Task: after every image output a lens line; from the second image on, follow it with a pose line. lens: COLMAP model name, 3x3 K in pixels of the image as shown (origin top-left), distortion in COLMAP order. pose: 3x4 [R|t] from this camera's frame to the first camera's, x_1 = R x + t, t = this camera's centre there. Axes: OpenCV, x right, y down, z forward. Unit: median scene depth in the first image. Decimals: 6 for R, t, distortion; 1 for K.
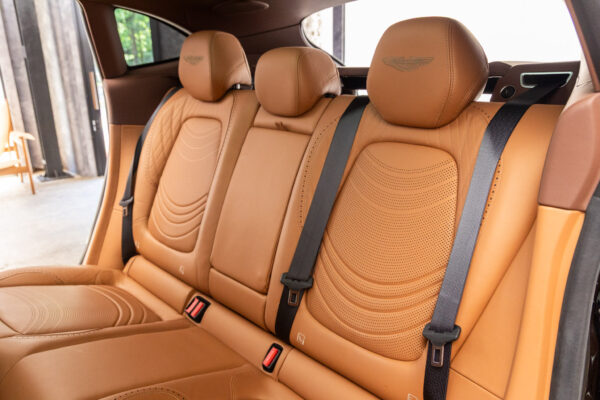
lens RADIAL K [[457.6, 0, 300.0], [0, 457.6, 200.0], [0, 0, 1]] dist [-0.023155, -0.000521]
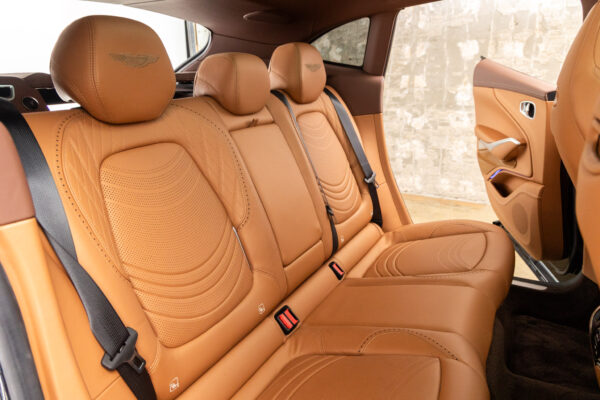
lens RADIAL K [[393.5, 0, 297.0], [0, 393.5, 200.2], [0, 0, 1]] dist [-0.006156, -0.000418]
pose [[-0.255331, -0.286754, 0.923351, -0.933400], [0.303055, 0.883144, 0.358070, -0.280065], [-0.918131, 0.371253, -0.138592, 1.007617]]
